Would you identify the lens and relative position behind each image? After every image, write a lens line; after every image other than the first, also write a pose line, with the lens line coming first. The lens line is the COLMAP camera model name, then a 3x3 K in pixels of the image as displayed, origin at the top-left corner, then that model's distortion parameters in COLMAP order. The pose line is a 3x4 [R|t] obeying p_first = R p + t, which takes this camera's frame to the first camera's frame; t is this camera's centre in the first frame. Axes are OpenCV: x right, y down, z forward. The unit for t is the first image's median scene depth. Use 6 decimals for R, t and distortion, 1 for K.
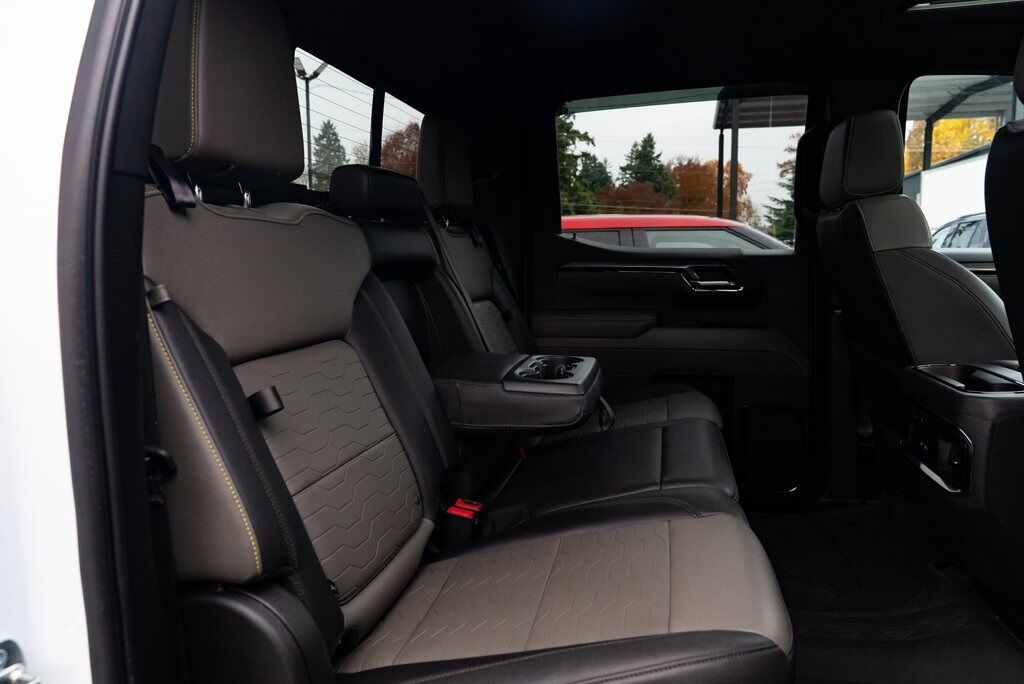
lens RADIAL K [[697.0, 0, 510.2], [0, 697.0, 343.6], [0, 0, 1]] dist [-0.030310, 0.015195]
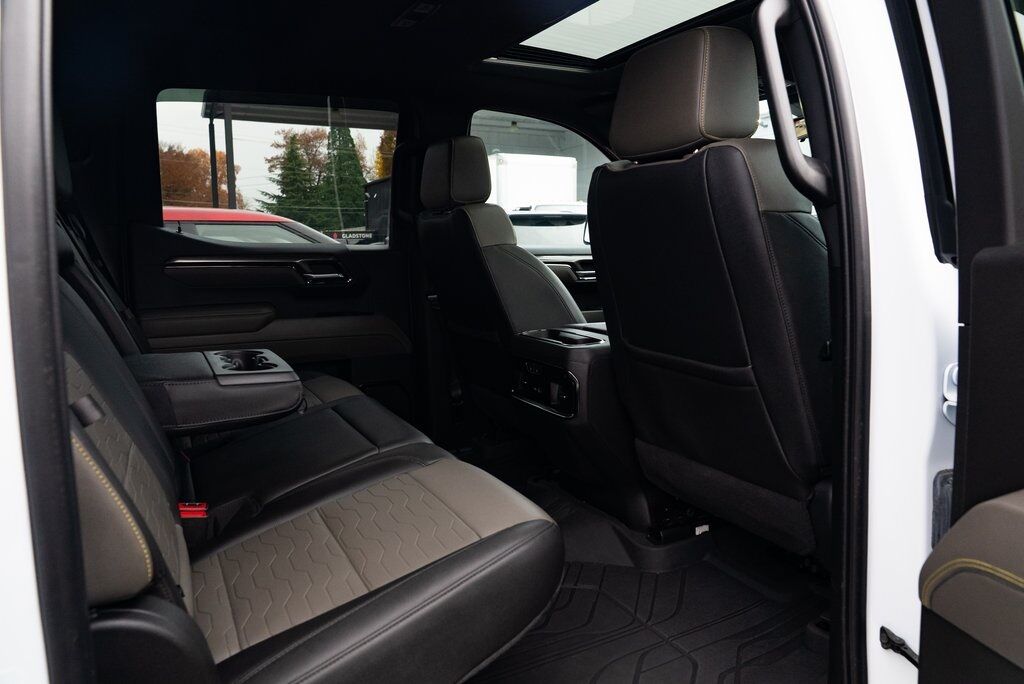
lens RADIAL K [[697.0, 0, 513.6], [0, 697.0, 346.9], [0, 0, 1]] dist [-0.030310, 0.015195]
pose [[0.767216, -0.085073, 0.635722, -0.190333], [0.076907, 0.996215, 0.040499, 0.002426], [-0.636762, 0.017820, 0.770855, -0.022158]]
